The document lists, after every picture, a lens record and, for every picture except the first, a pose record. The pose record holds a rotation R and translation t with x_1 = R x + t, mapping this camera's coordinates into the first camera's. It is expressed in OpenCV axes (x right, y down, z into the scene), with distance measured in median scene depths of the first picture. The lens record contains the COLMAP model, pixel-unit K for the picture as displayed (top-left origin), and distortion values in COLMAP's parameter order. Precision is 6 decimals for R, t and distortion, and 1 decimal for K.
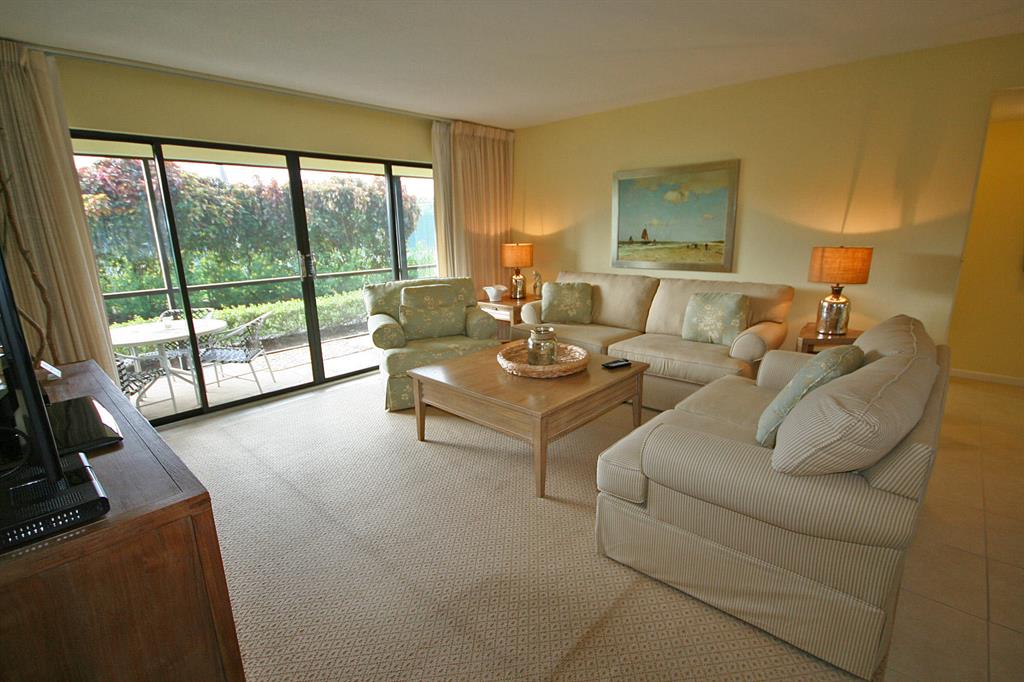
lens RADIAL K [[474.3, 0, 517.0], [0, 474.3, 340.5], [0, 0, 1]] dist [-0.001339, -0.004681]
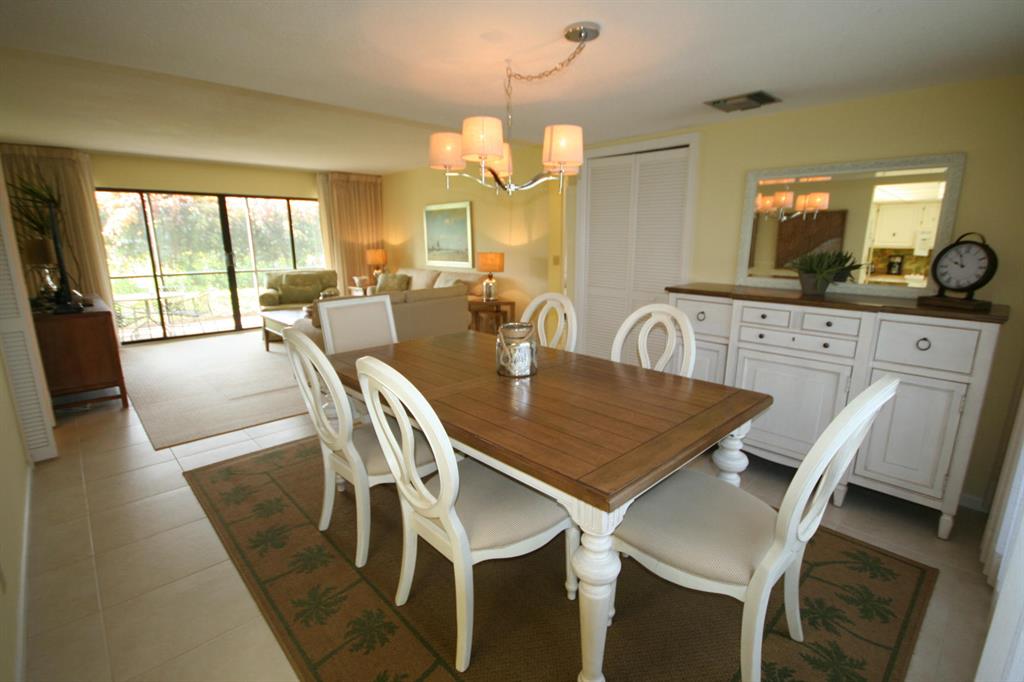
lens RADIAL K [[474.3, 0, 519.9], [0, 474.3, 342.8], [0, 0, 1]] dist [-0.001339, -0.004681]
pose [[0.998503, 0.026633, -0.047785, 0.737621], [-0.027546, 0.999448, -0.018549, 0.154404], [0.047264, 0.019838, 0.998685, -0.691229]]
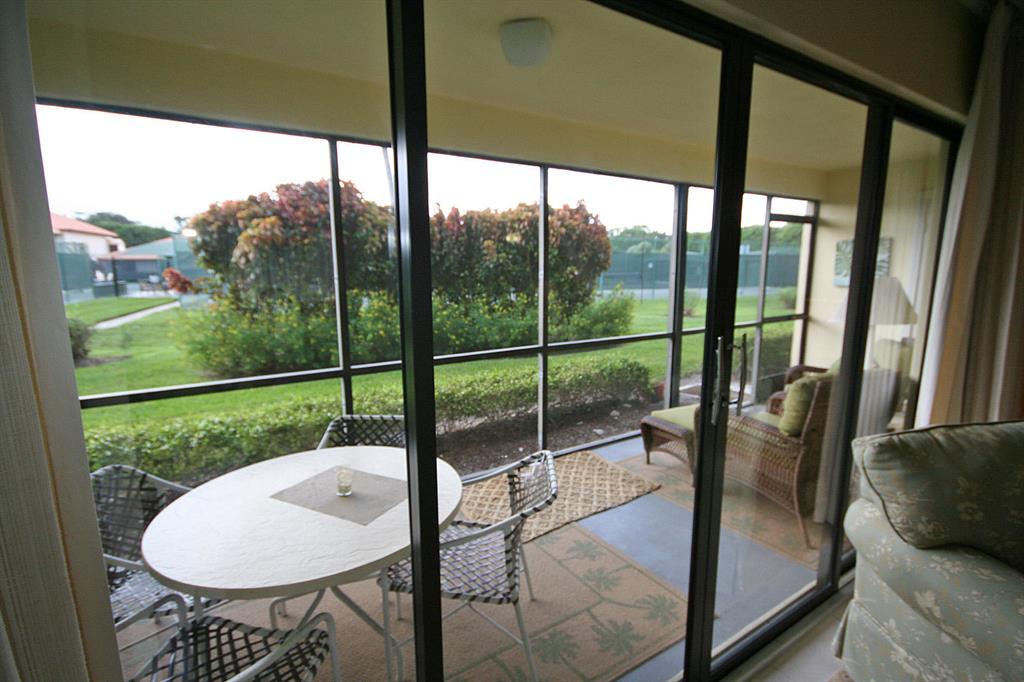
lens RADIAL K [[474.3, 0, 504.9], [0, 474.3, 343.1], [0, 0, 1]] dist [-0.001339, -0.004681]
pose [[0.960689, 0.060219, -0.271018, -0.194462], [-0.079962, 0.994843, -0.062396, -0.057090], [0.265863, 0.081615, 0.960550, 0.245228]]
